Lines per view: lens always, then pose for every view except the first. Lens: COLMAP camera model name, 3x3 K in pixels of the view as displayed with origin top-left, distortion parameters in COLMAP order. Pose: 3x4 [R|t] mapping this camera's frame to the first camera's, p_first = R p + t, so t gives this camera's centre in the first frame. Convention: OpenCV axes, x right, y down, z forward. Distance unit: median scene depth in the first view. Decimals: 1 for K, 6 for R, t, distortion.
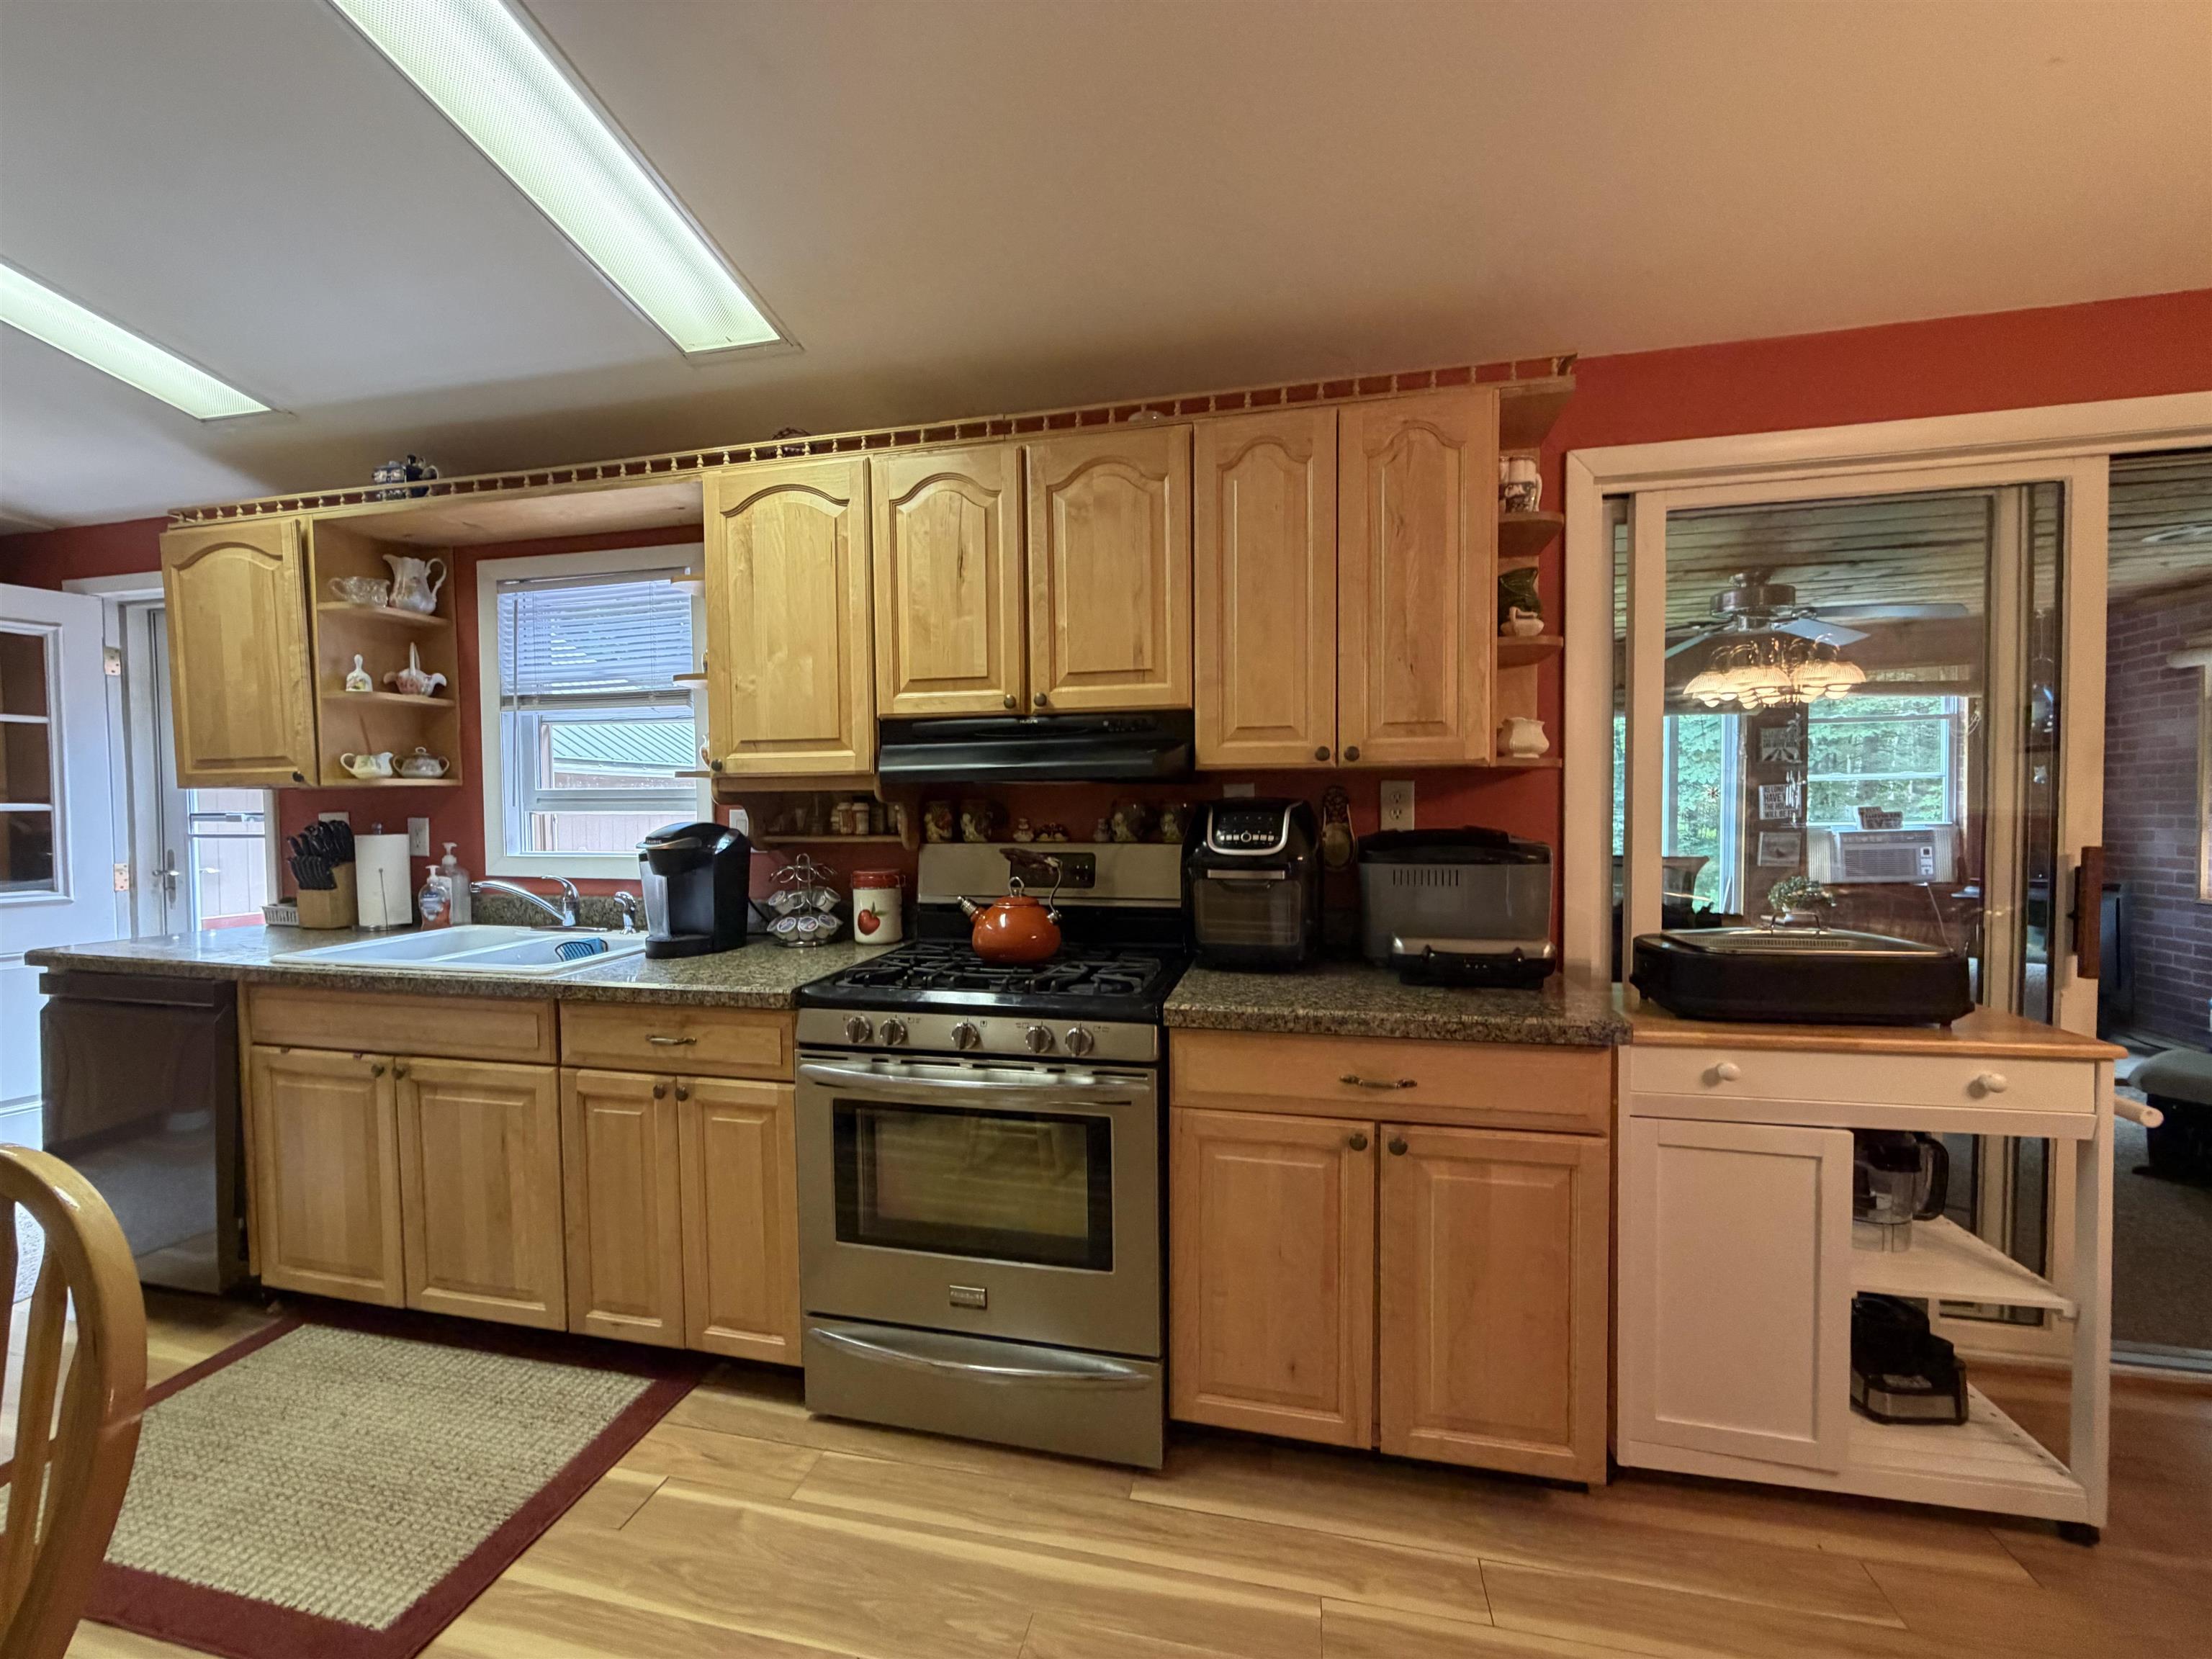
lens RADIAL K [[882.8, 0, 1100.2], [0, 882.8, 828.8], [0, 0, 1]] dist [0.000506, 0.001222]
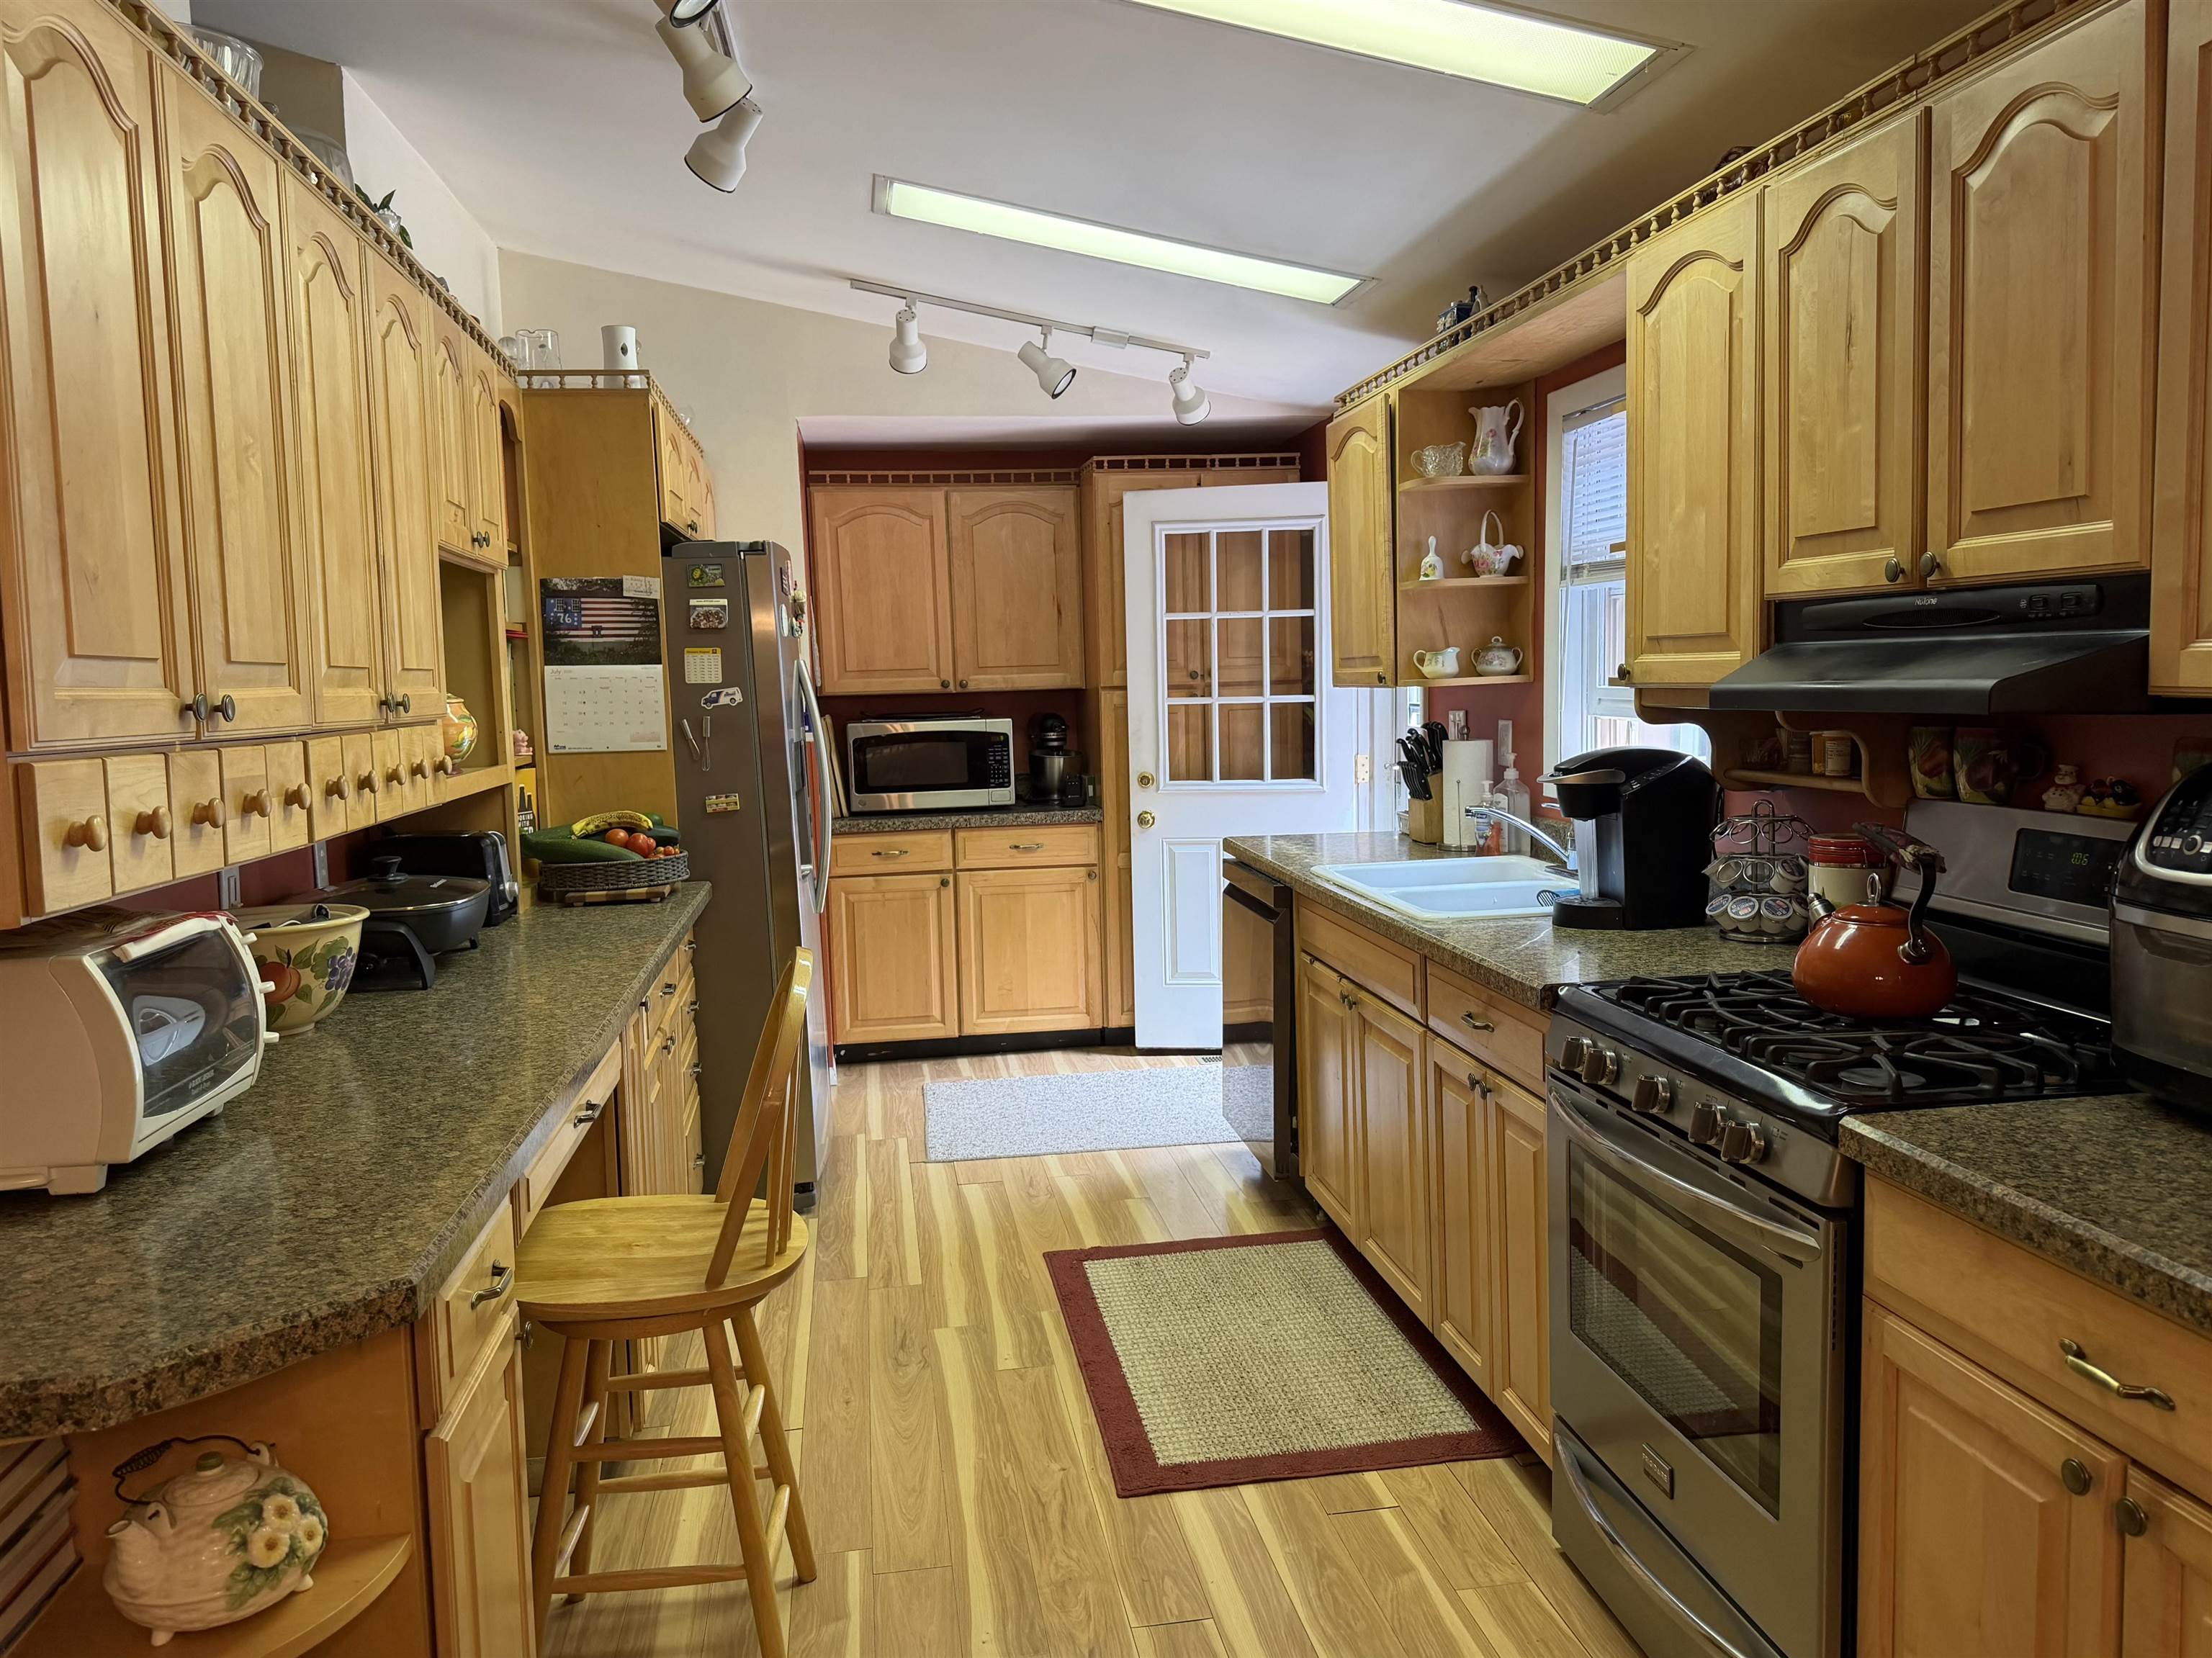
lens RADIAL K [[1575.5, 0, 1101.9], [0, 1575.5, 823.8], [0, 0, 1]] dist [0.033786, -0.015380]
pose [[0.386015, 0.085798, -0.918494, 0.617837], [-0.007598, 0.995927, 0.089838, -0.063124], [0.922461, -0.027700, 0.385095, 0.110006]]
